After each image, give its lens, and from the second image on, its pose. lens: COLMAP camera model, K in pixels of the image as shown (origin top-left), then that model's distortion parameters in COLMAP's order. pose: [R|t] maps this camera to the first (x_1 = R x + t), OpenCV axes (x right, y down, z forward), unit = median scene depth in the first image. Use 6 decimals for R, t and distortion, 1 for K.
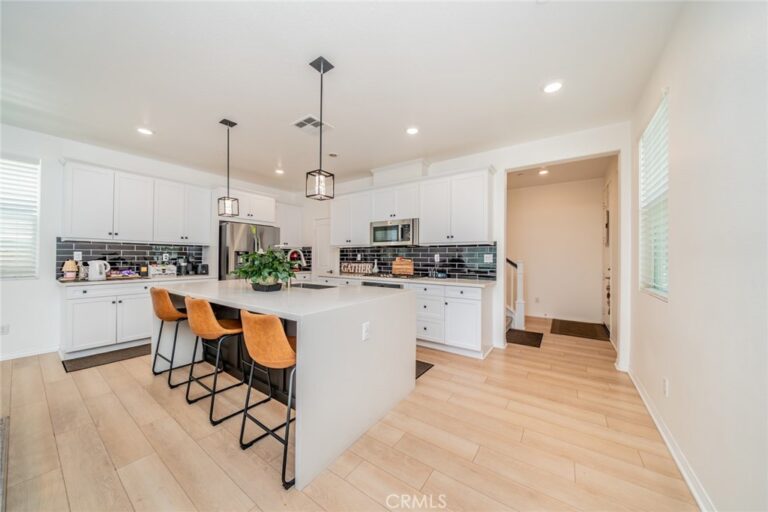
lens RADIAL K [[260.7, 0, 384.3], [0, 260.7, 257.7], [0, 0, 1]] dist [0.000253, 0.000088]
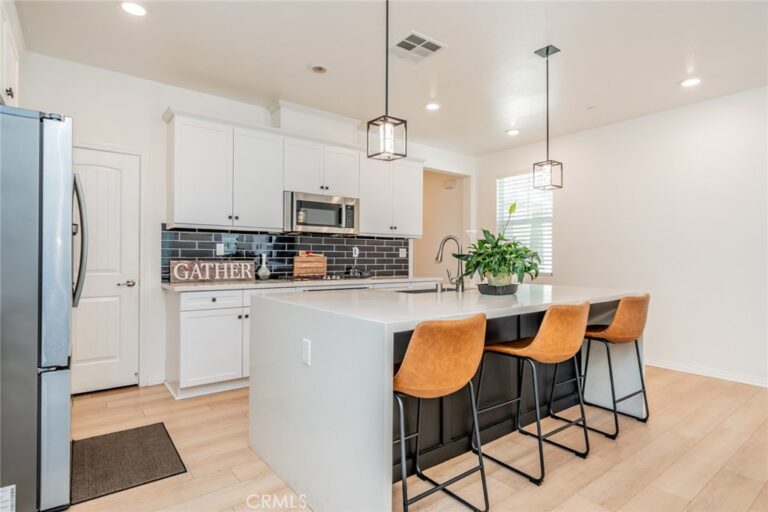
lens RADIAL K [[401.1, 0, 383.5], [0, 401.1, 255.8], [0, 0, 1]] dist [0.002123, 0.000165]
pose [[0.304485, 0.002317, 0.952514, -0.872127], [-0.001340, 0.999997, -0.002004, 0.013774], [-0.952516, -0.000666, 0.304487, 0.528151]]
